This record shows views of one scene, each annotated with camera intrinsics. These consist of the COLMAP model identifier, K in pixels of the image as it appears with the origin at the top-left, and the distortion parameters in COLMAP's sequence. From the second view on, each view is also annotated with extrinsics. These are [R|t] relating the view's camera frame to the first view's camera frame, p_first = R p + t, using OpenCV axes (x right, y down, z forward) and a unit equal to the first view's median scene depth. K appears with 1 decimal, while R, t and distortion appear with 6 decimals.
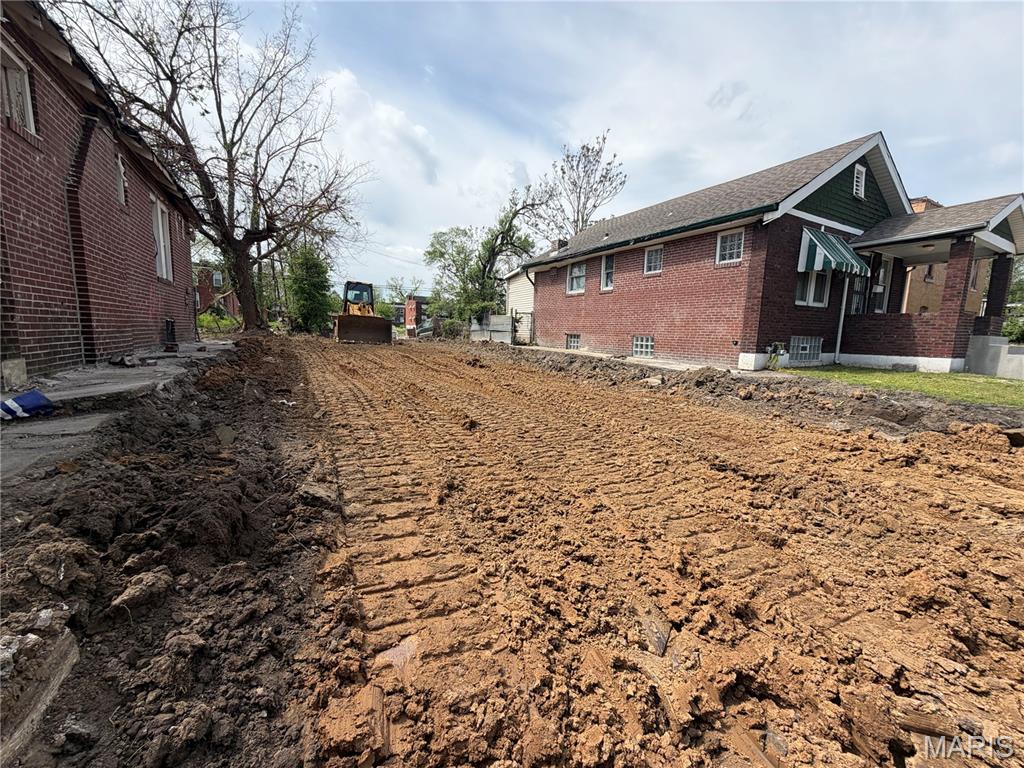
lens RADIAL K [[407.6, 0, 514.9], [0, 407.6, 384.4], [0, 0, 1]] dist [0.000349, -0.000180]
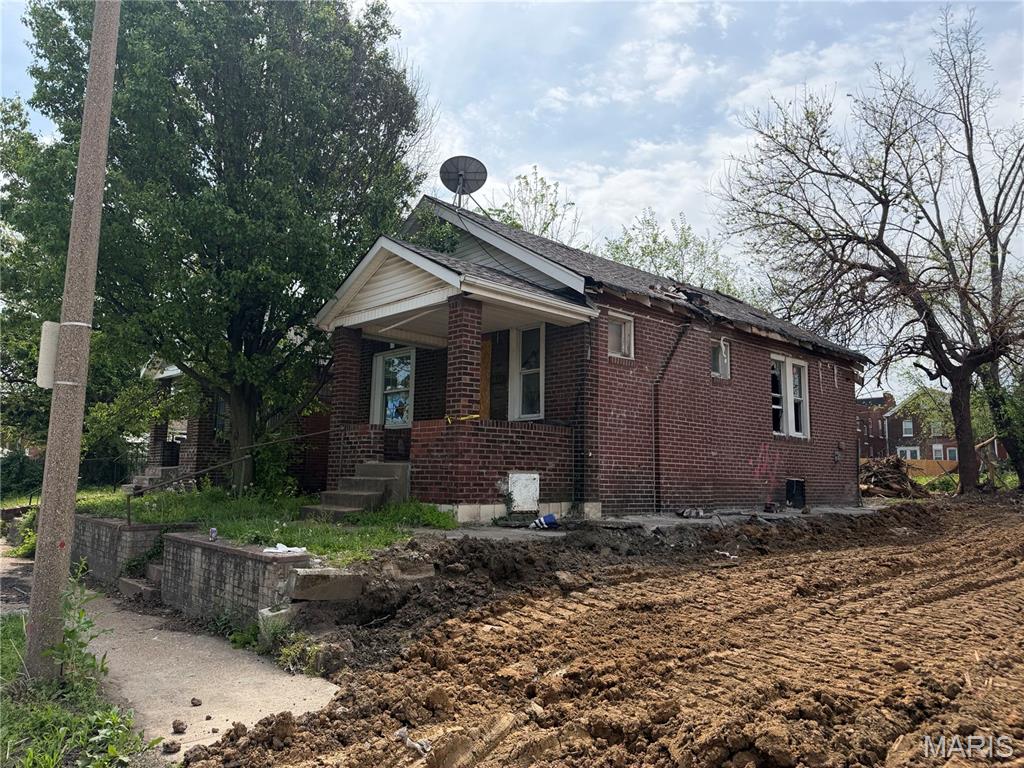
lens RADIAL K [[713.5, 0, 513.6], [0, 713.5, 376.8], [0, 0, 1]] dist [0.065976, -0.083127]
pose [[0.227597, -0.157773, -0.960889, 0.459844], [-0.137284, 0.971731, -0.192070, 0.012990], [0.964029, 0.175629, 0.199504, 0.016812]]
